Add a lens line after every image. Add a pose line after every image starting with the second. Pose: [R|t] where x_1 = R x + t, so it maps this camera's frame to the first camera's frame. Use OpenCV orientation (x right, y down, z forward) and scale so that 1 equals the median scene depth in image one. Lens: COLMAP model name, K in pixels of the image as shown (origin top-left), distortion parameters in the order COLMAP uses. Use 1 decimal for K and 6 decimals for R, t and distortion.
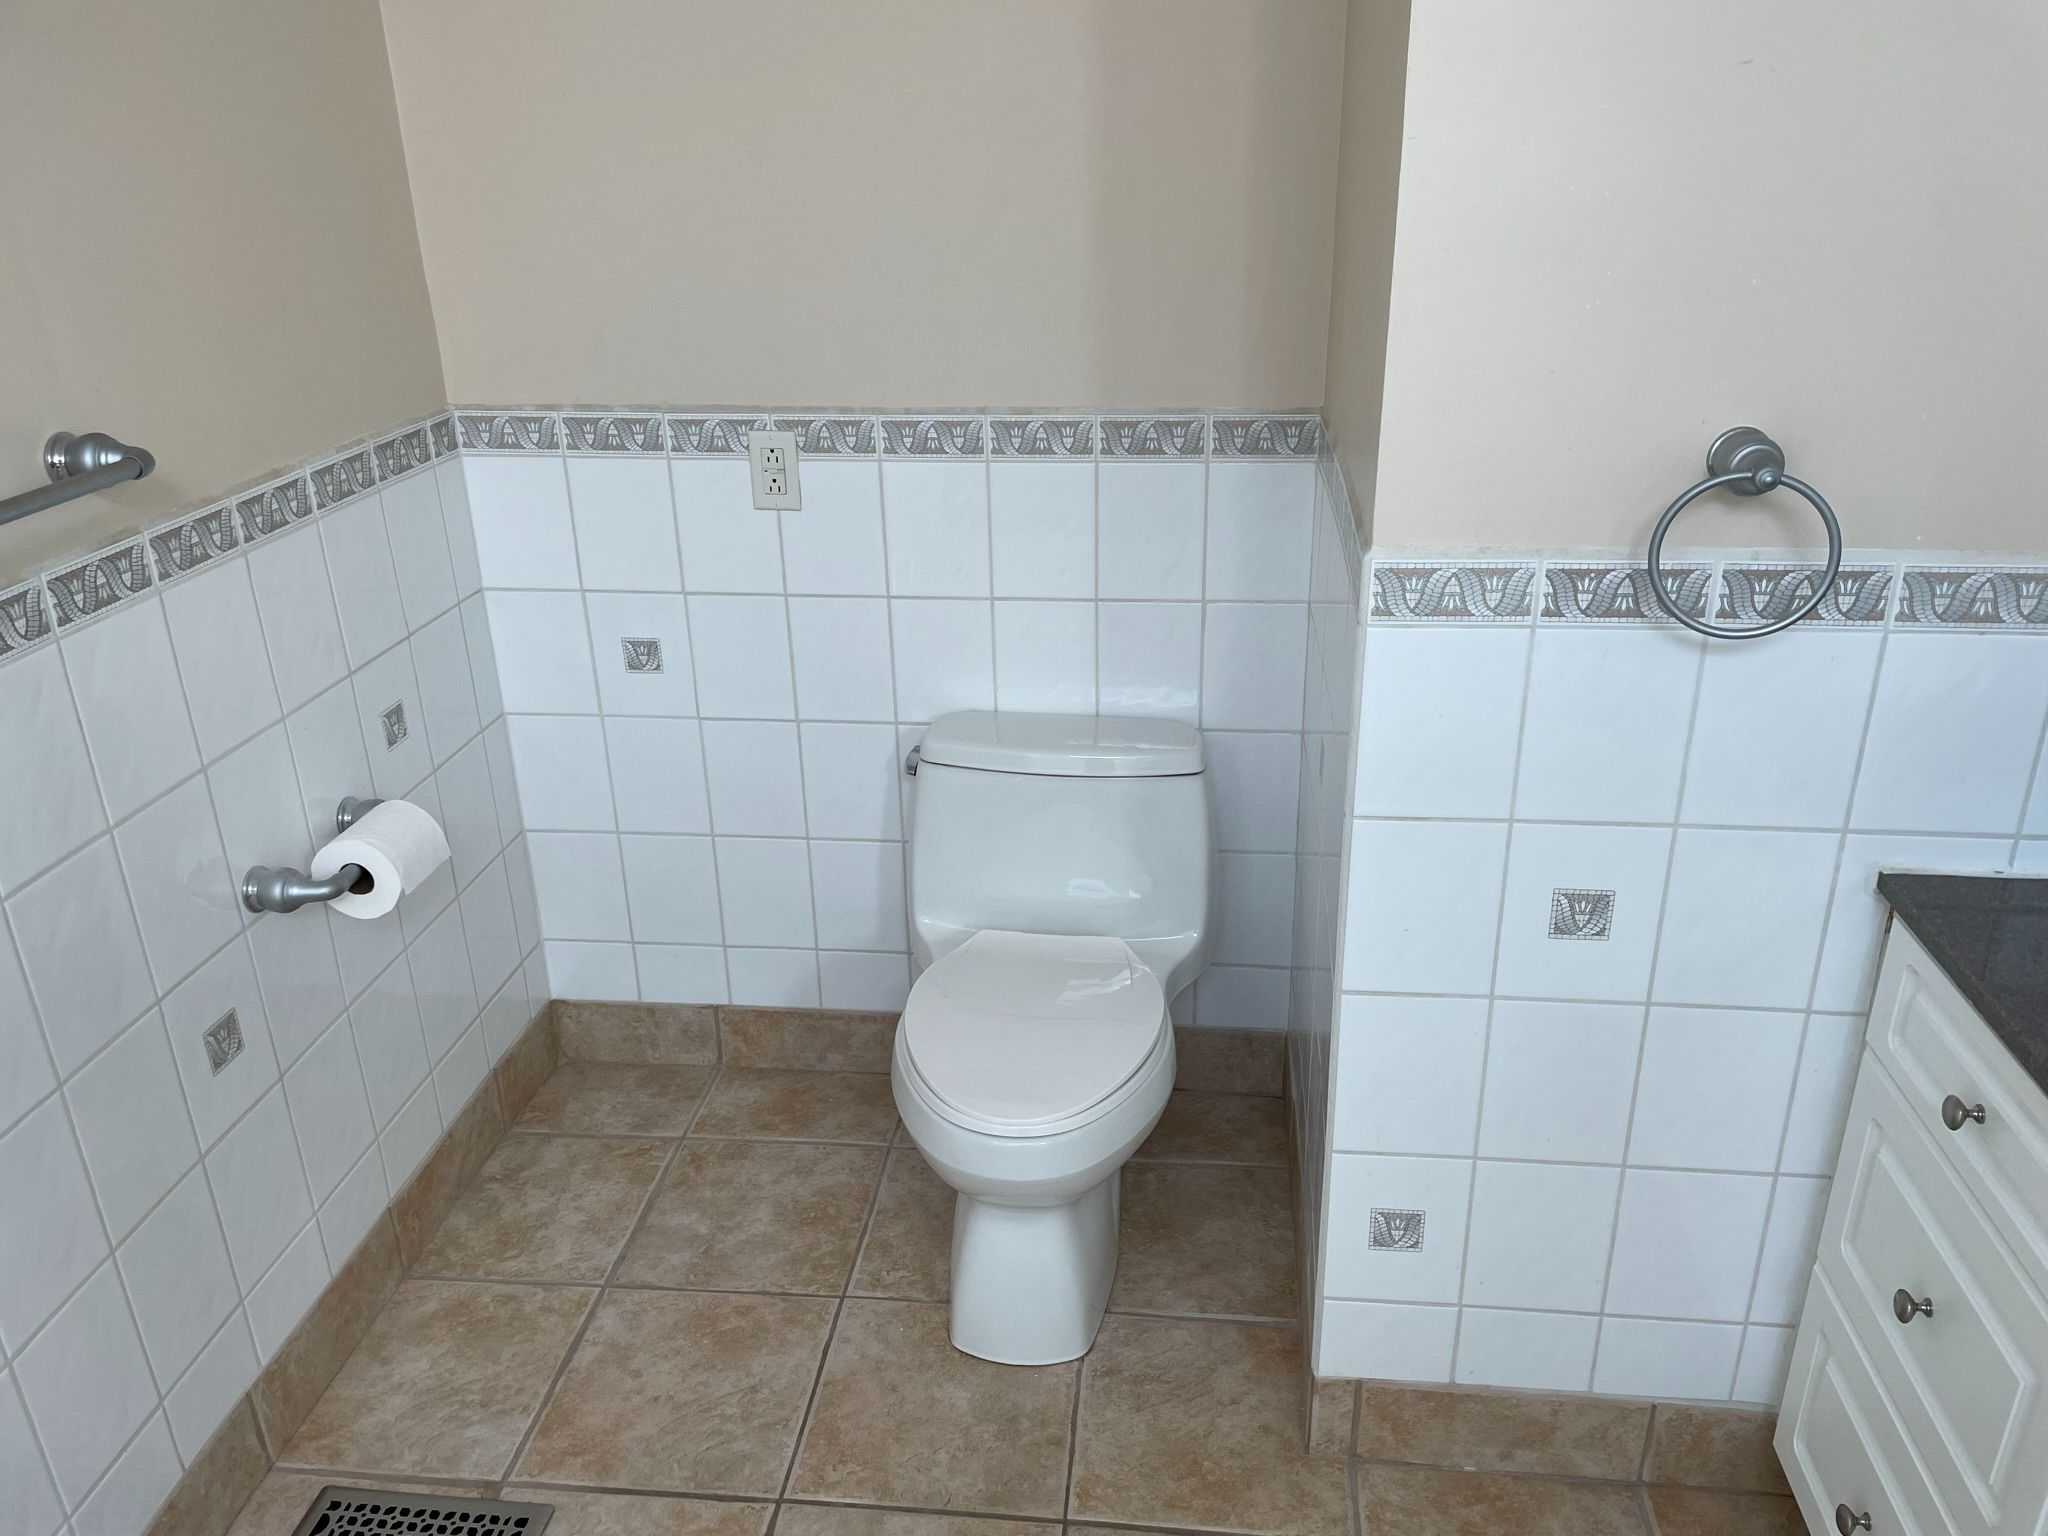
lens RADIAL K [[1474.6, 0, 1023.6], [0, 1474.6, 726.2], [0, 0, 1]] dist [0.022030, -0.043338]
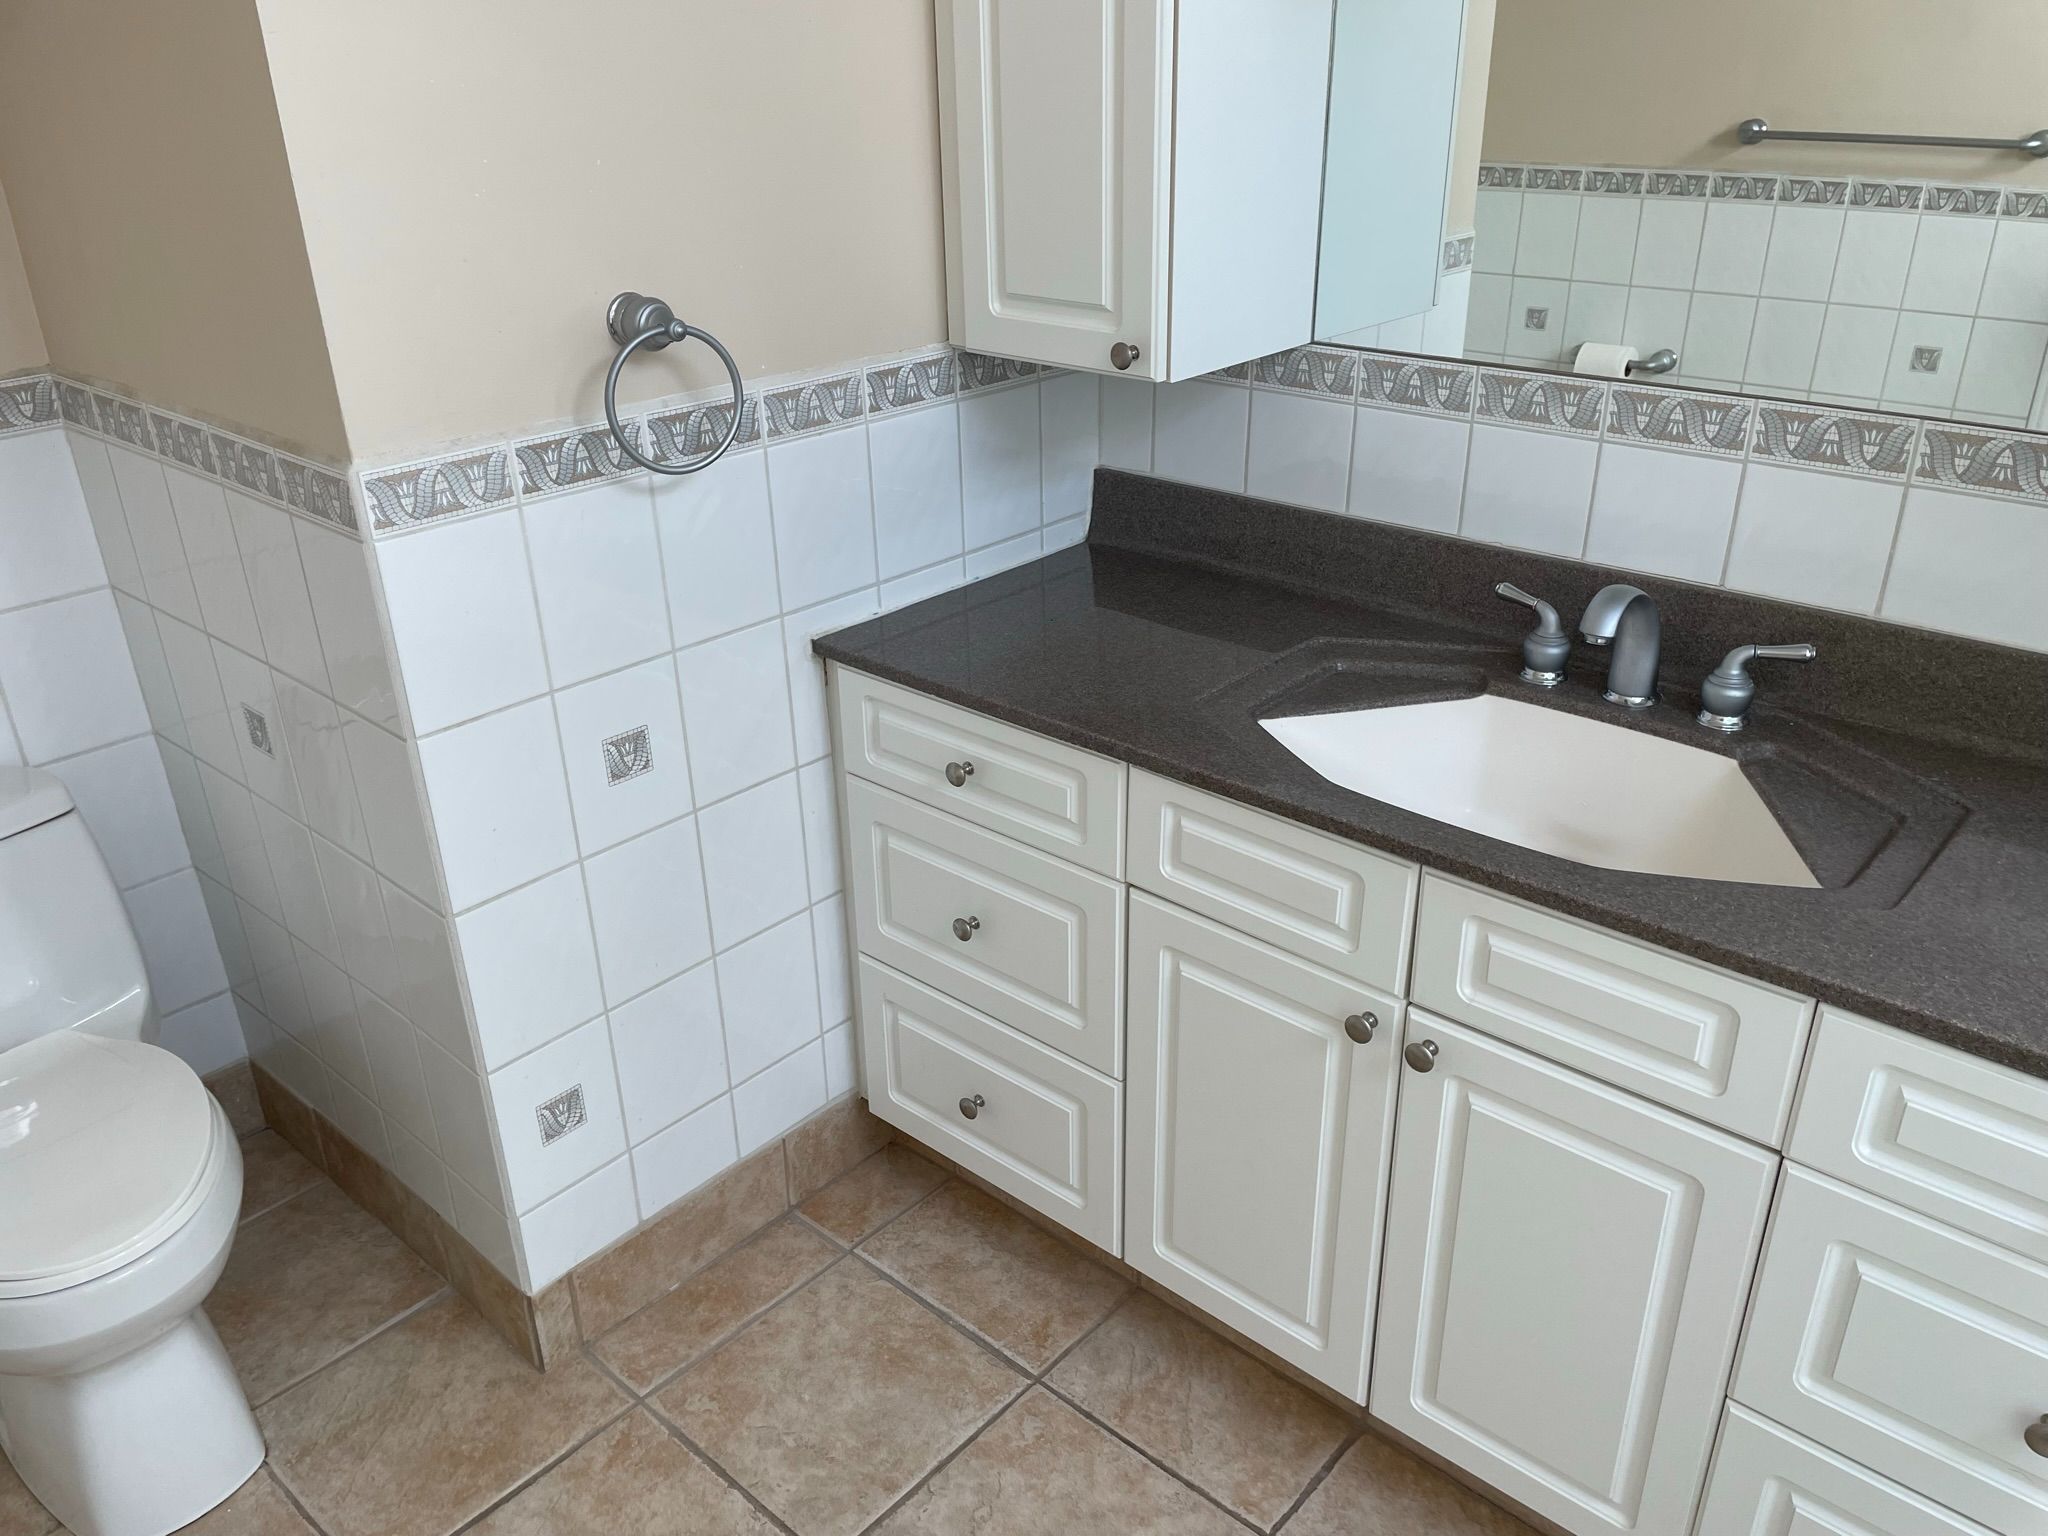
lens RADIAL K [[1556.9, 0, 1024.0], [0, 1556.9, 768.0], [0, 0, 1]] dist [0.078175, -0.171083]
pose [[0.566762, -0.336114, 0.752203, -0.336450], [0.293881, 0.935415, 0.196550, -0.006268], [-0.769685, 0.109661, 0.628935, 0.040797]]
